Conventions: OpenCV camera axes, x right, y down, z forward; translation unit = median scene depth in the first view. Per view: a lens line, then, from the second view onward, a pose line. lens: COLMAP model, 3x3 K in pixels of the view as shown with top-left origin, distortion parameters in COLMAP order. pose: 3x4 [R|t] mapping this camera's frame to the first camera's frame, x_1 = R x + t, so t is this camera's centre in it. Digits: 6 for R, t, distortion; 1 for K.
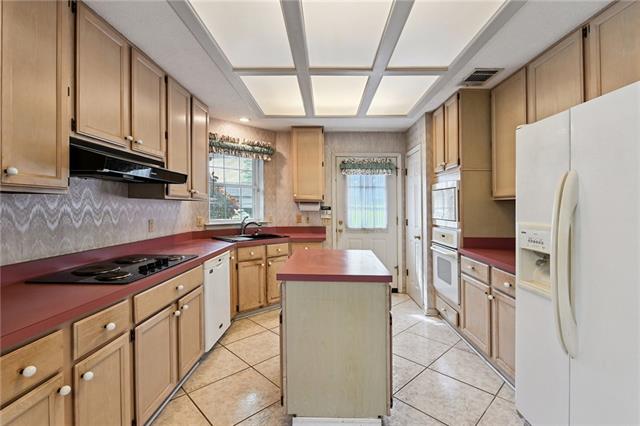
lens RADIAL K [[292.3, 0, 318.5], [0, 292.3, 208.5], [0, 0, 1]] dist [-0.000324, -0.000112]
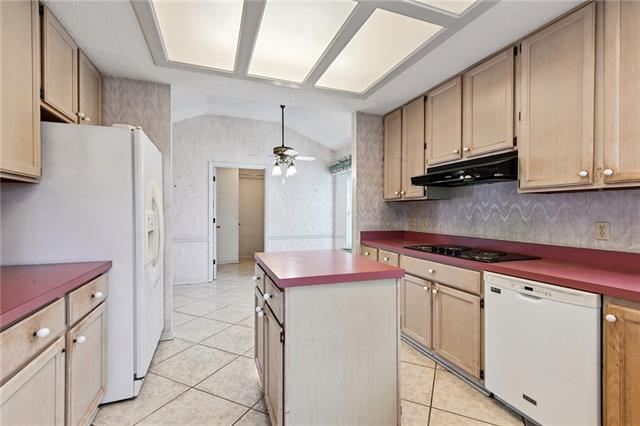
lens RADIAL K [[288.1, 0, 320.3], [0, 288.1, 215.2], [0, 0, 1]] dist [-0.000119, 0.000402]
pose [[-0.926571, -0.007499, -0.376044, 0.225086], [-0.012353, 0.999869, 0.010500, 0.020477], [0.375916, 0.014374, -0.926542, 1.114038]]
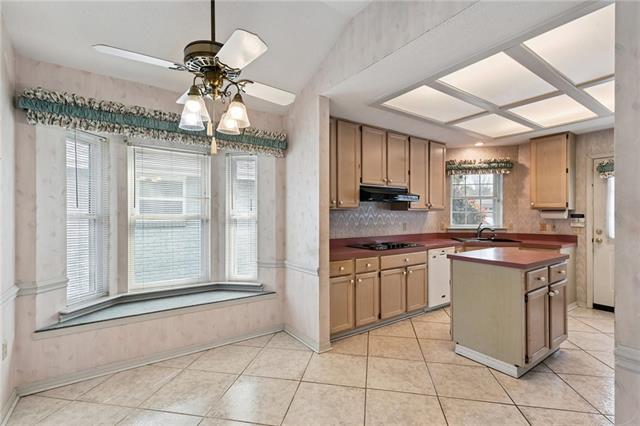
lens RADIAL K [[288.1, 0, 320.3], [0, 288.1, 215.2], [0, 0, 1]] dist [-0.000119, 0.000402]
pose [[0.581376, -0.005824, -0.813614, 0.383214], [-0.000662, 0.999971, -0.007631, 0.005383], [0.813635, 0.004975, 0.581355, -0.272273]]
